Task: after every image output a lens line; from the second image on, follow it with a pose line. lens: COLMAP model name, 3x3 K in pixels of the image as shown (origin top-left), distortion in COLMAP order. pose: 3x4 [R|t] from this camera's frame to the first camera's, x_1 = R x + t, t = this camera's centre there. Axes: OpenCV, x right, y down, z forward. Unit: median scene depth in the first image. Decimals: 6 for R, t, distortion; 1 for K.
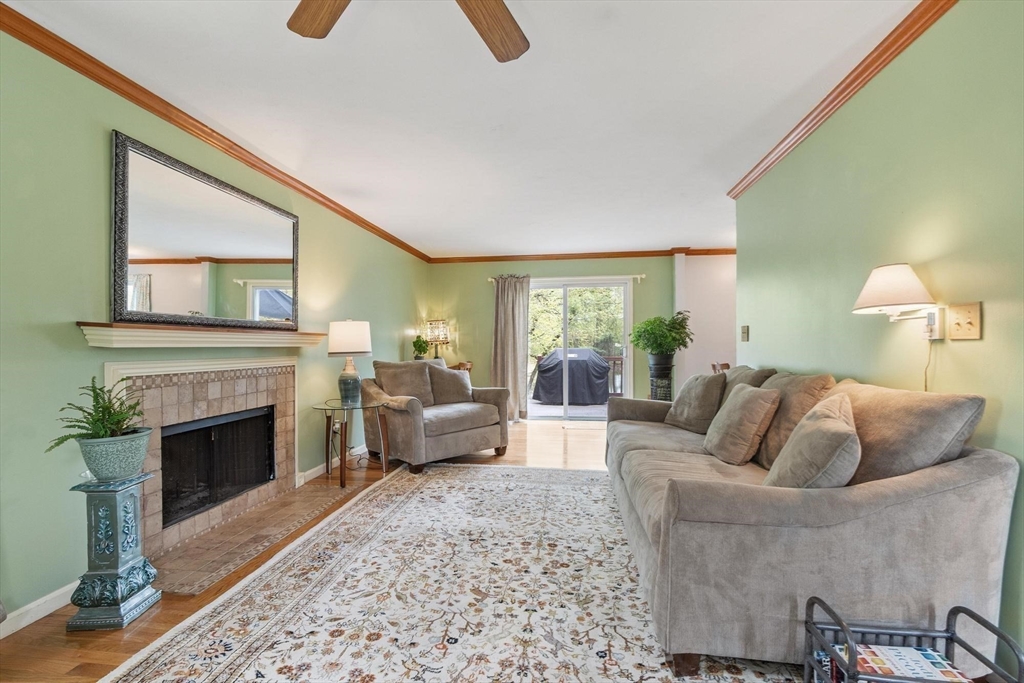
lens RADIAL K [[452.1, 0, 515.7], [0, 452.1, 343.6], [0, 0, 1]] dist [0.001857, 0.000249]
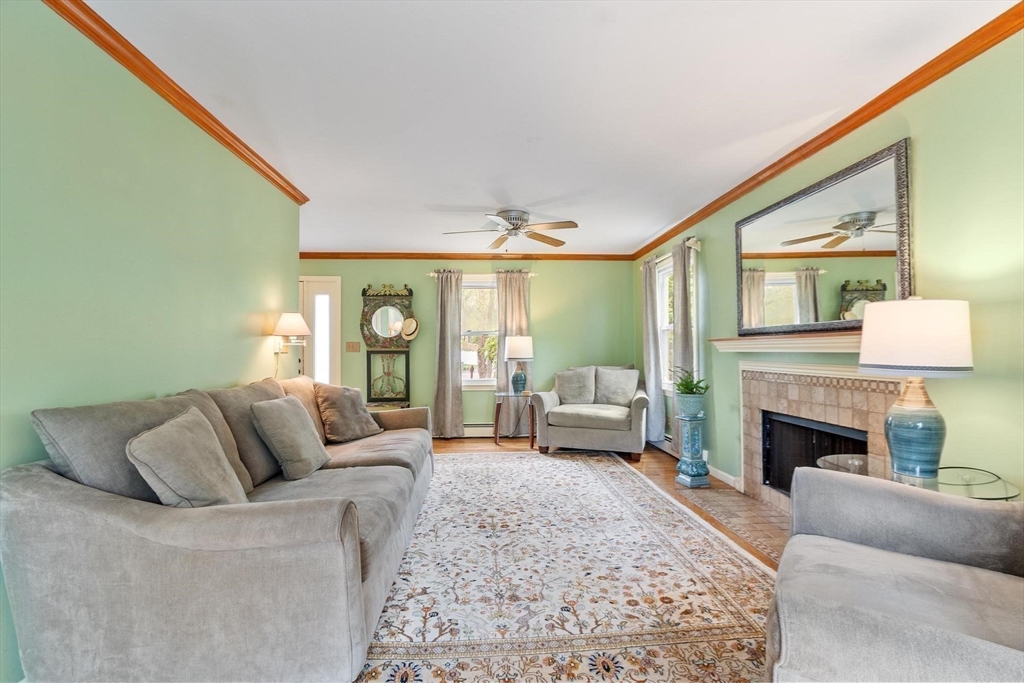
lens RADIAL K [[452.1, 0, 514.7], [0, 452.1, 344.0], [0, 0, 1]] dist [0.001857, 0.000249]
pose [[-0.979959, 0.008426, -0.199021, 0.212870], [0.012134, 0.999775, -0.017422, -0.000646], [0.198830, -0.019488, -0.979840, 2.038139]]
